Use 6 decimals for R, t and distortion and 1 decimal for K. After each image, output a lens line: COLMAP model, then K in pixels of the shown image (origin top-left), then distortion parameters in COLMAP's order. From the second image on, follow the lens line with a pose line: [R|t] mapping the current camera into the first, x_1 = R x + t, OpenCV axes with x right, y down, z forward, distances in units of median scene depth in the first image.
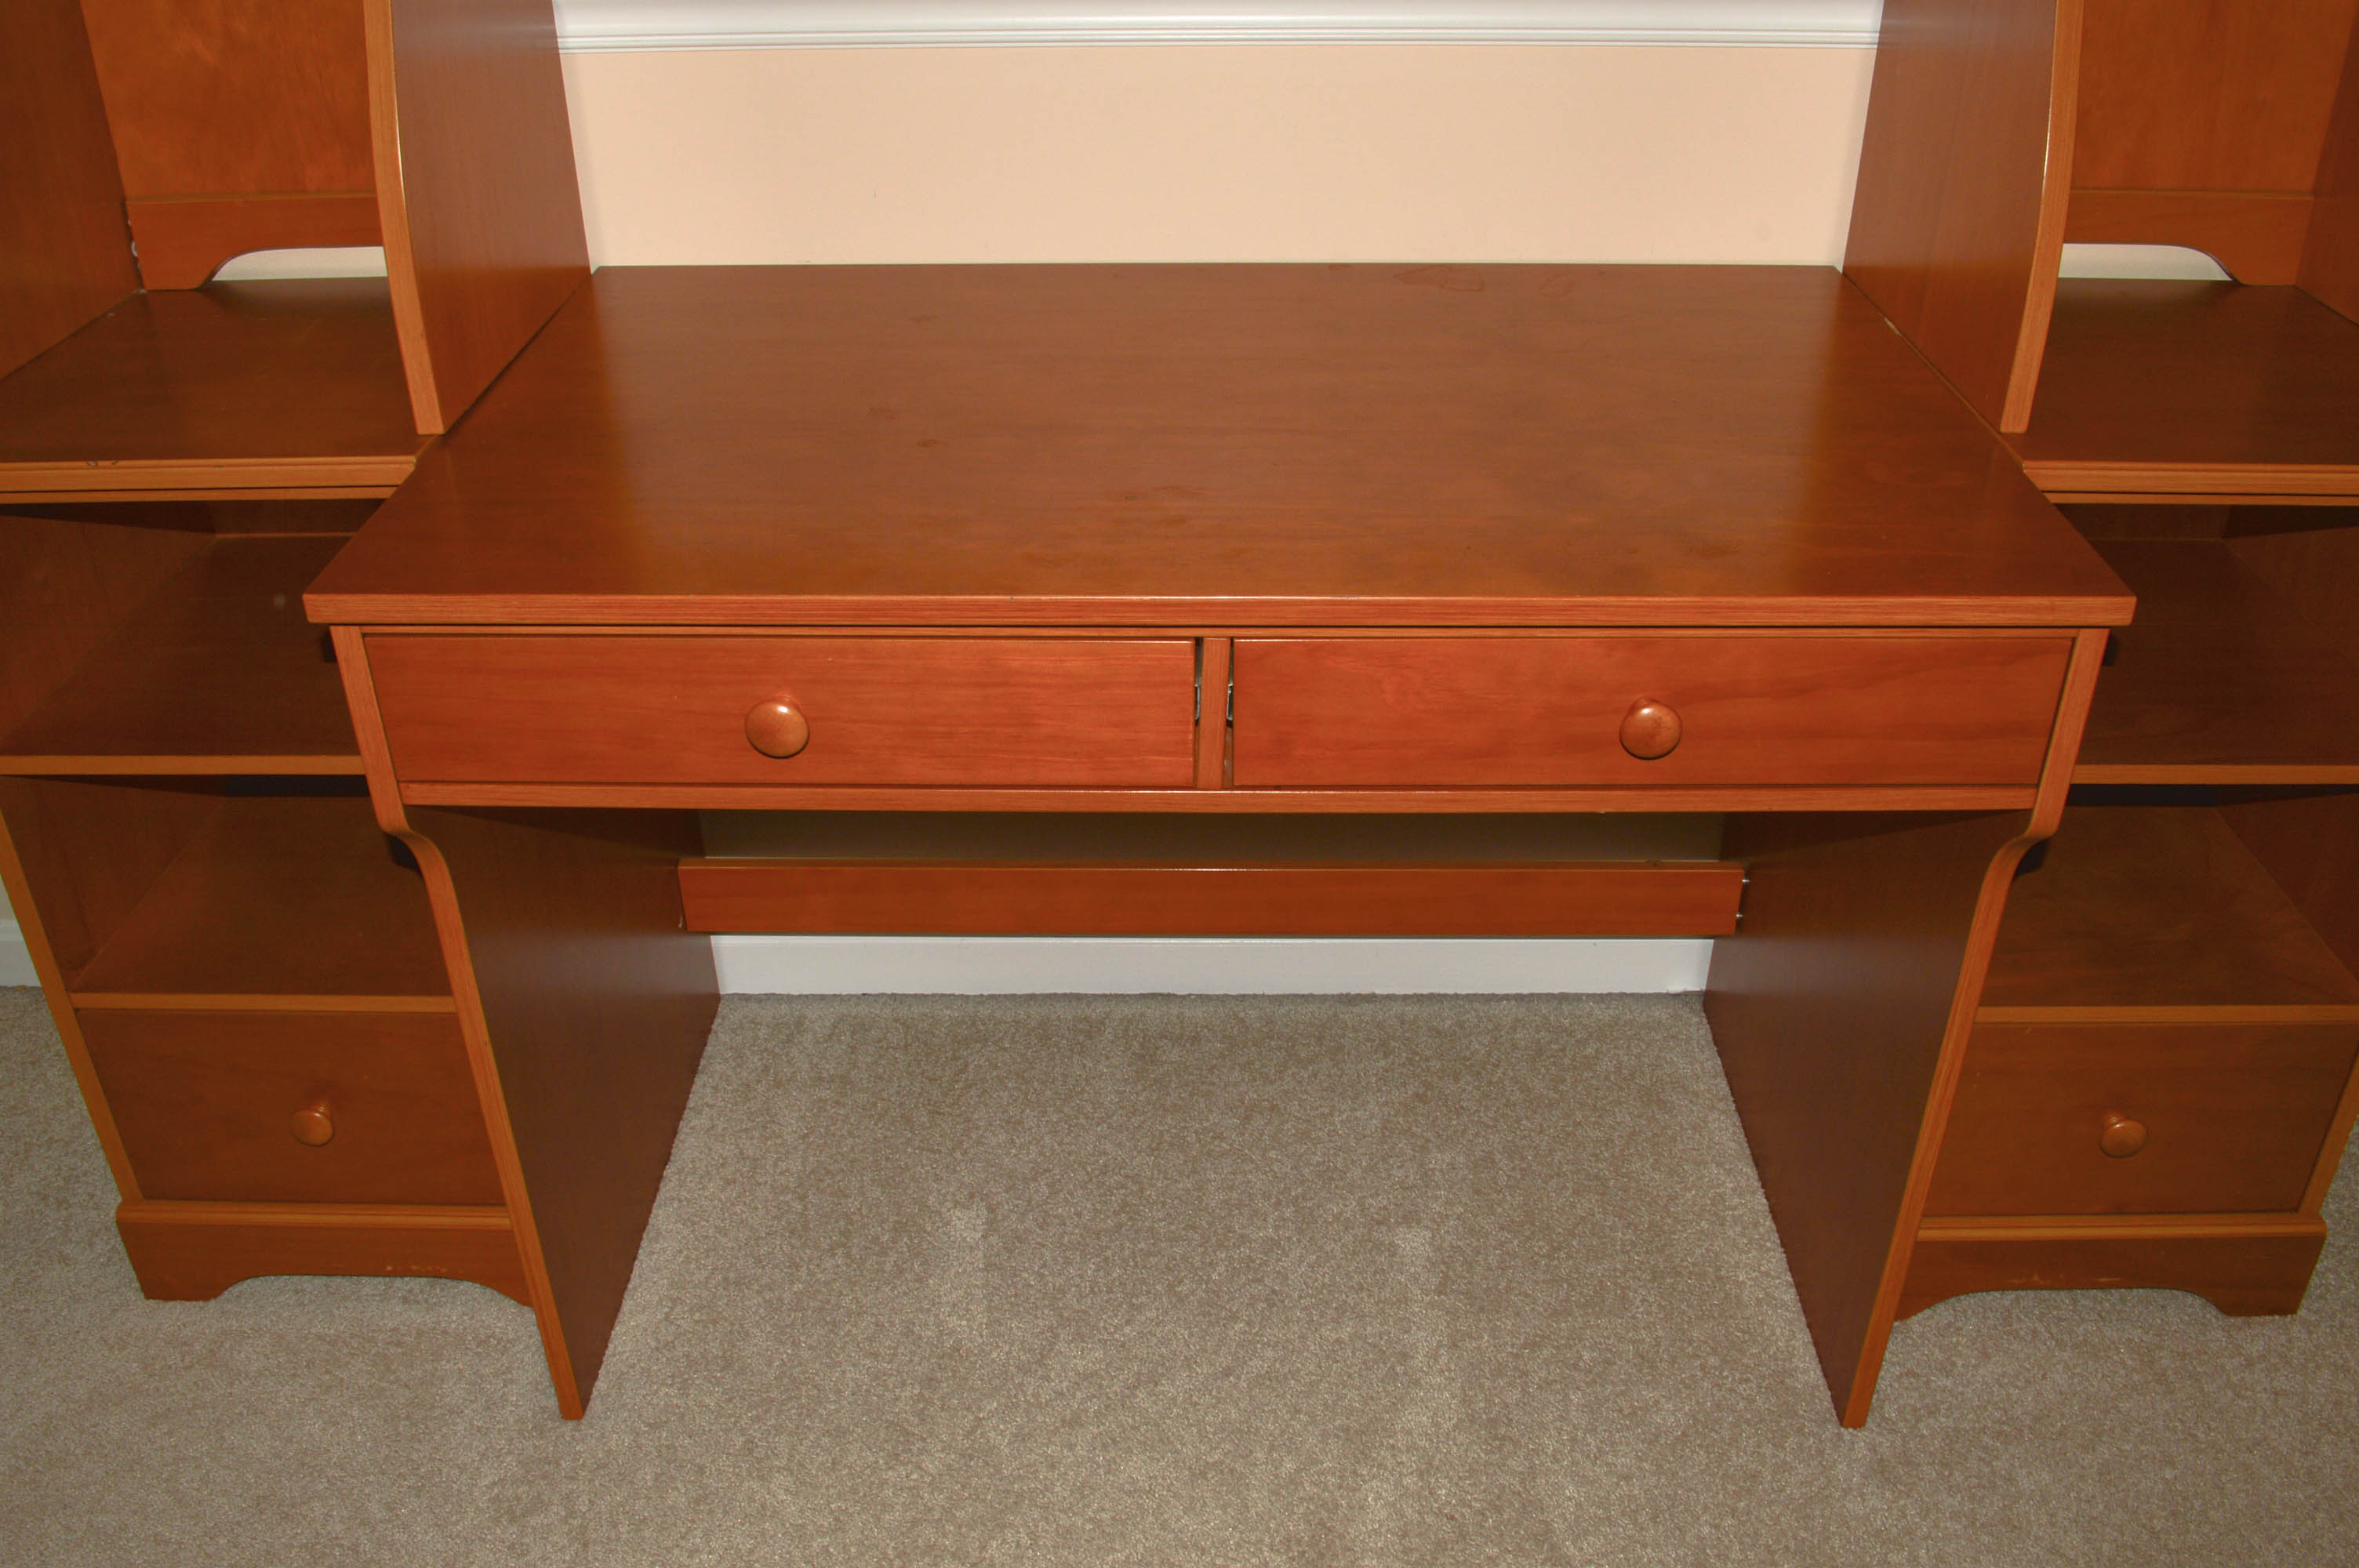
lens RADIAL K [[2010.1, 0, 1179.5], [0, 2010.1, 784.0], [0, 0, 1]] dist [-0.073401, -0.007195]
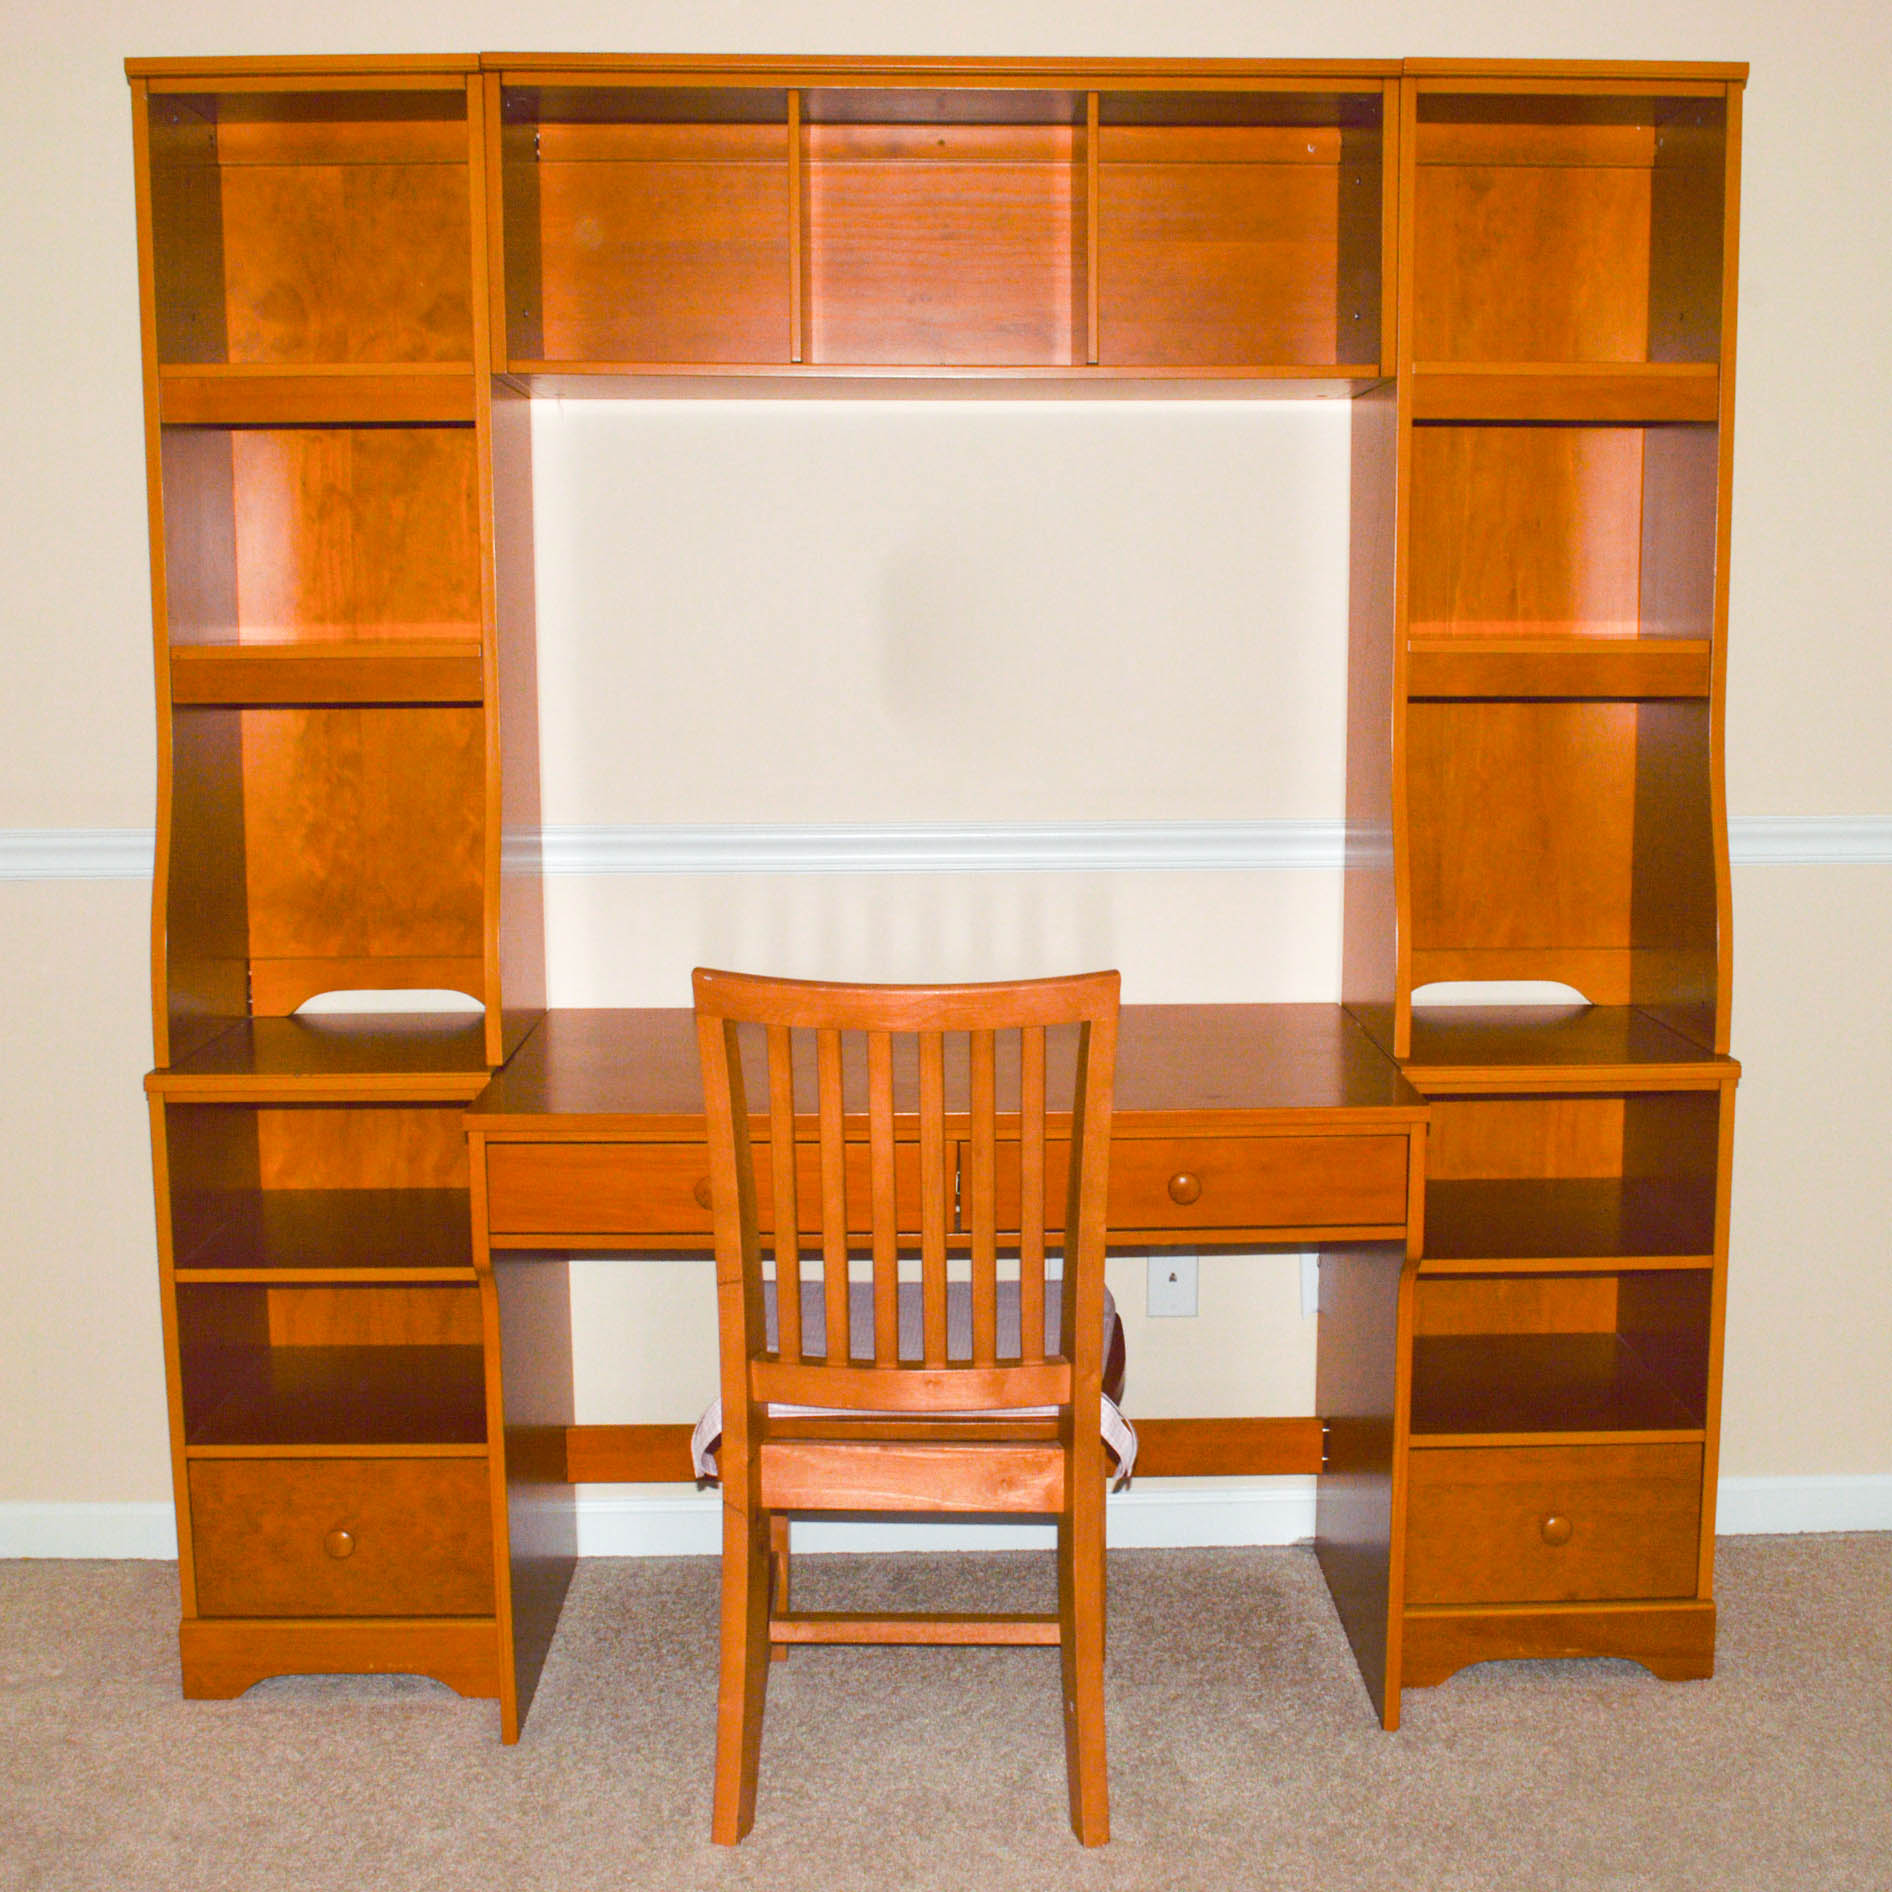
lens RADIAL K [[2545.4, 0, 946.0], [0, 2545.4, 946.0], [0, 0, 1]] dist [0.236145, -1.232984]
pose [[0.999730, -0.001597, 0.023183, -0.028638], [0.010176, 0.926977, -0.374980, 0.439112], [-0.020891, 0.375114, 0.926743, -0.863738]]
